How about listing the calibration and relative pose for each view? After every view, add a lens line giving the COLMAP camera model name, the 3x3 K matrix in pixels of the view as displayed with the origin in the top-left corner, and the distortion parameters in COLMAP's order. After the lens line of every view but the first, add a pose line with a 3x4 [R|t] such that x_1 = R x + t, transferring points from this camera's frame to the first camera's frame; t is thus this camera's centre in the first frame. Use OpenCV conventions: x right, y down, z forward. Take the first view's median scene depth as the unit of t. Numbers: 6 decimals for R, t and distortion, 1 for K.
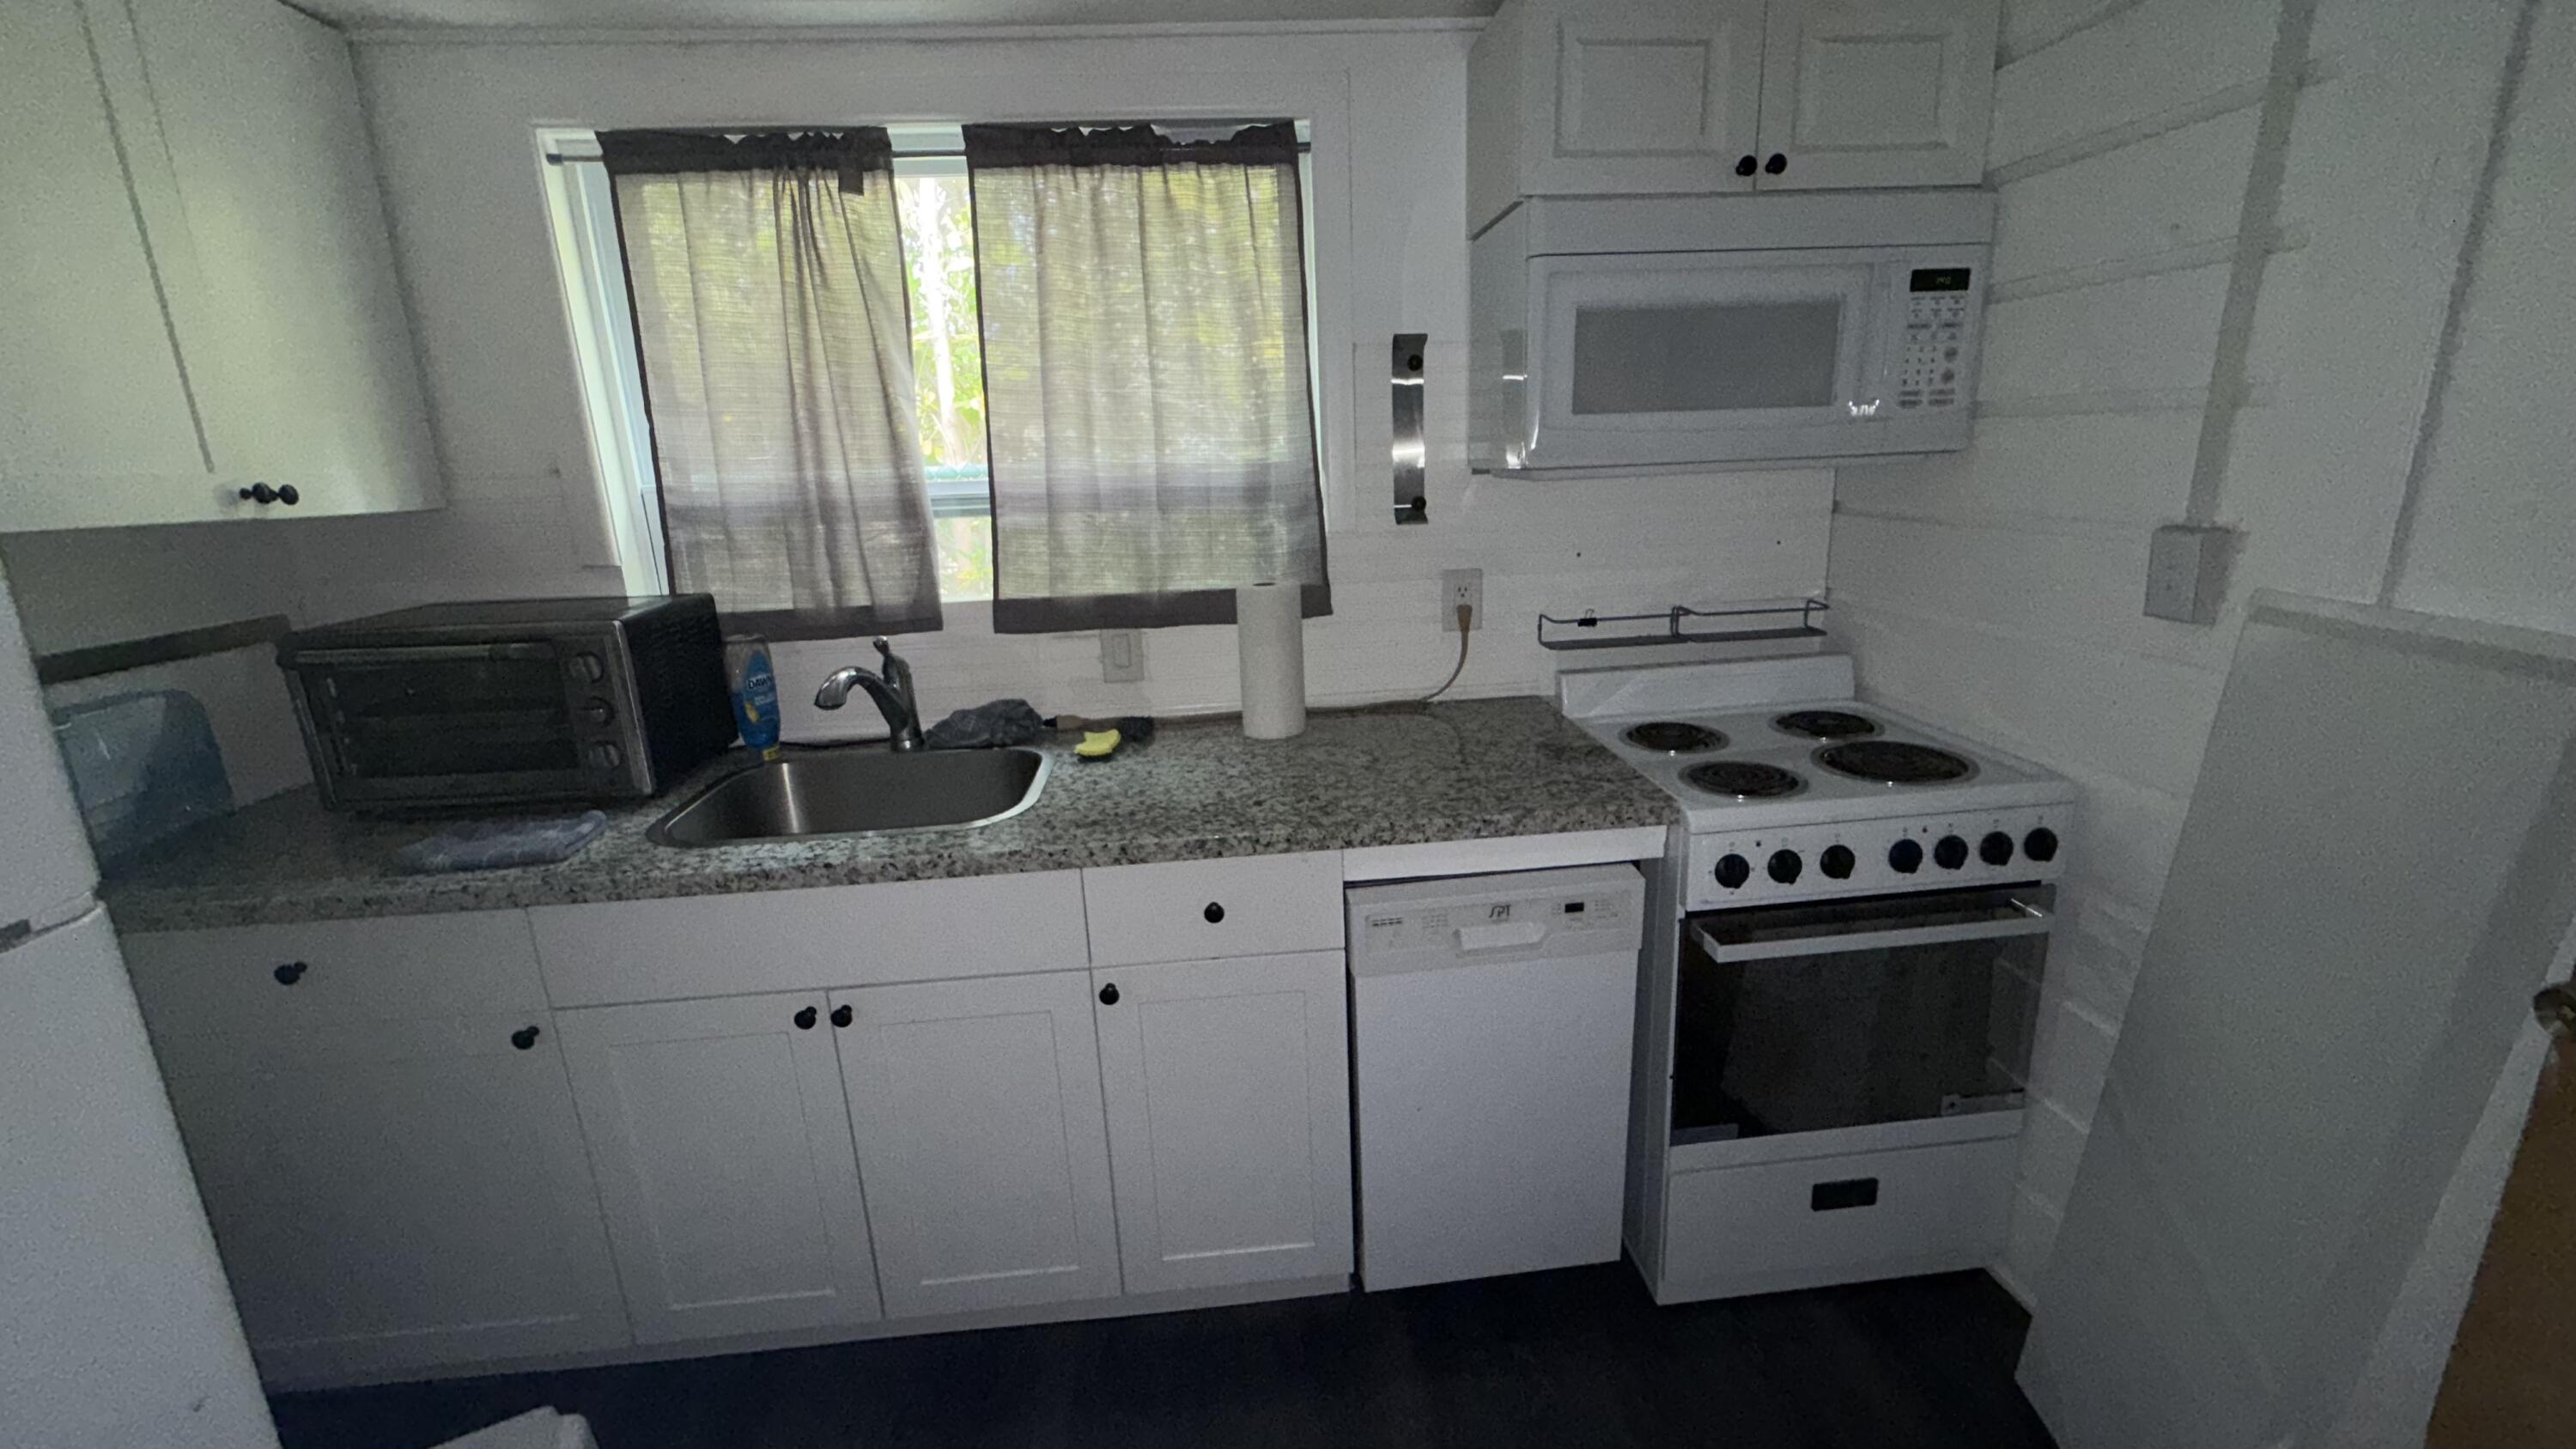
lens RADIAL K [[1029.9, 0, 1287.5], [0, 1029.9, 717.8], [0, 0, 1]] dist [0.008870, 0.000259]
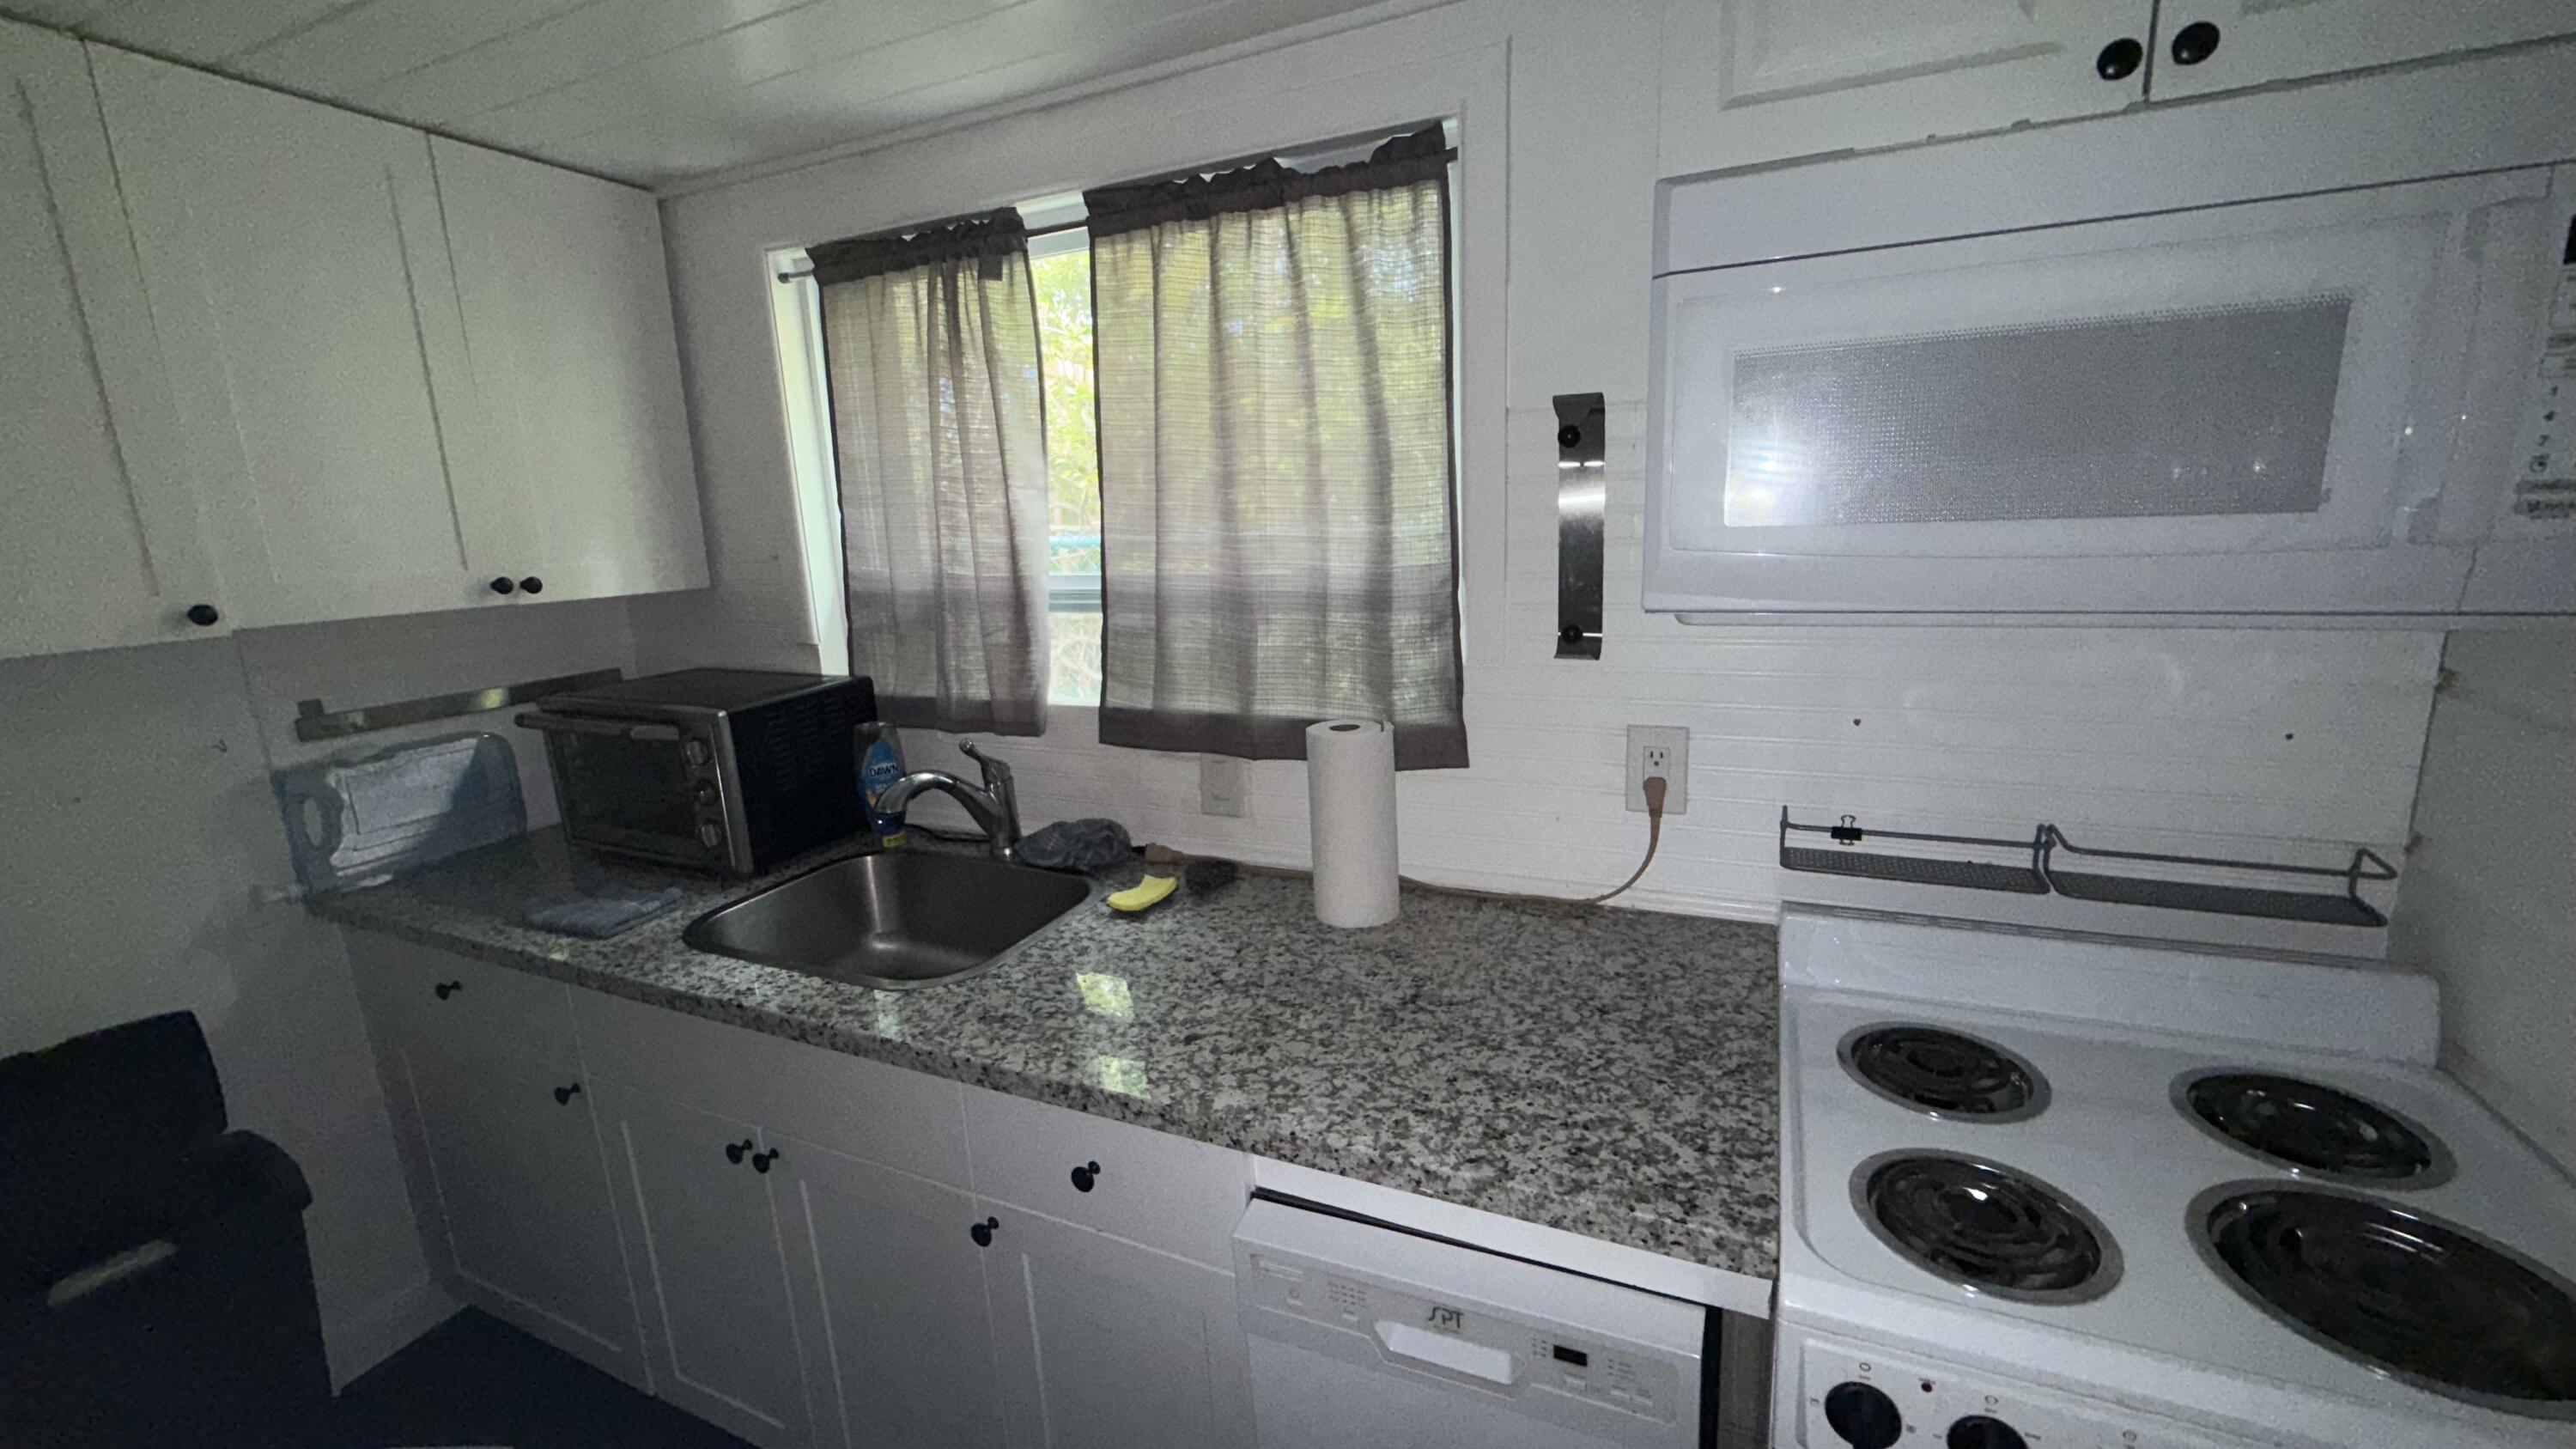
lens RADIAL K [[1029.9, 0, 1288.6], [0, 1029.9, 716.0], [0, 0, 1]] dist [0.008870, 0.000259]
pose [[0.868392, 0.102896, -0.485086, 0.317328], [-0.115614, 0.993287, 0.003723, -0.137112], [0.482212, 0.052849, 0.874459, 0.309278]]
